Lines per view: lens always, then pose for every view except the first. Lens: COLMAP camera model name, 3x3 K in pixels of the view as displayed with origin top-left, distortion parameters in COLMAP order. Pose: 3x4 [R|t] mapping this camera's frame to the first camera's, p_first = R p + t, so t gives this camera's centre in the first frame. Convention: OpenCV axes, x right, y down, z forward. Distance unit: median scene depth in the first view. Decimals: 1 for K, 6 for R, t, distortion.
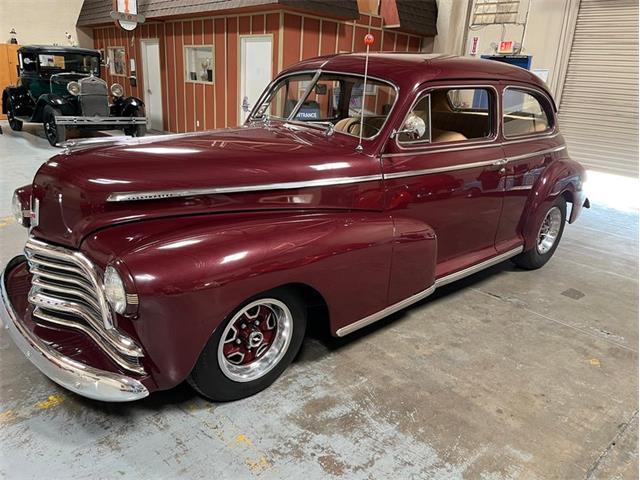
lens RADIAL K [[486.0, 0, 320.0], [0, 486.0, 240.0], [0, 0, 1]] dist [0.097563, -0.131056]
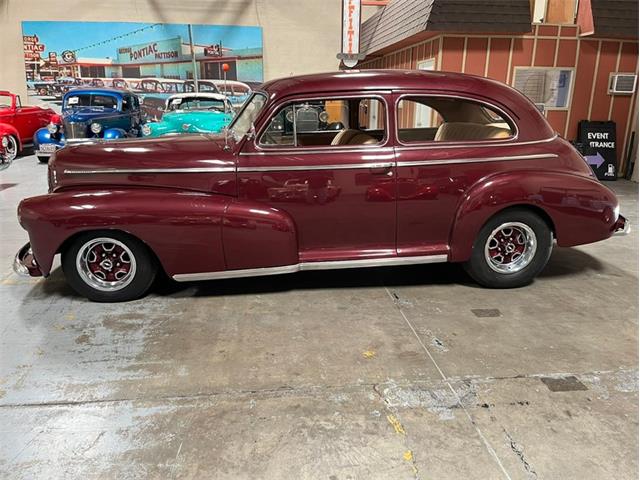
lens RADIAL K [[486.0, 0, 320.0], [0, 486.0, 240.0], [0, 0, 1]] dist [0.097563, -0.131056]
pose [[0.804611, 0.110842, -0.583366, 1.046755], [-0.140693, 0.990035, -0.005941, 0.031306], [0.576894, 0.086855, 0.812188, 0.086076]]
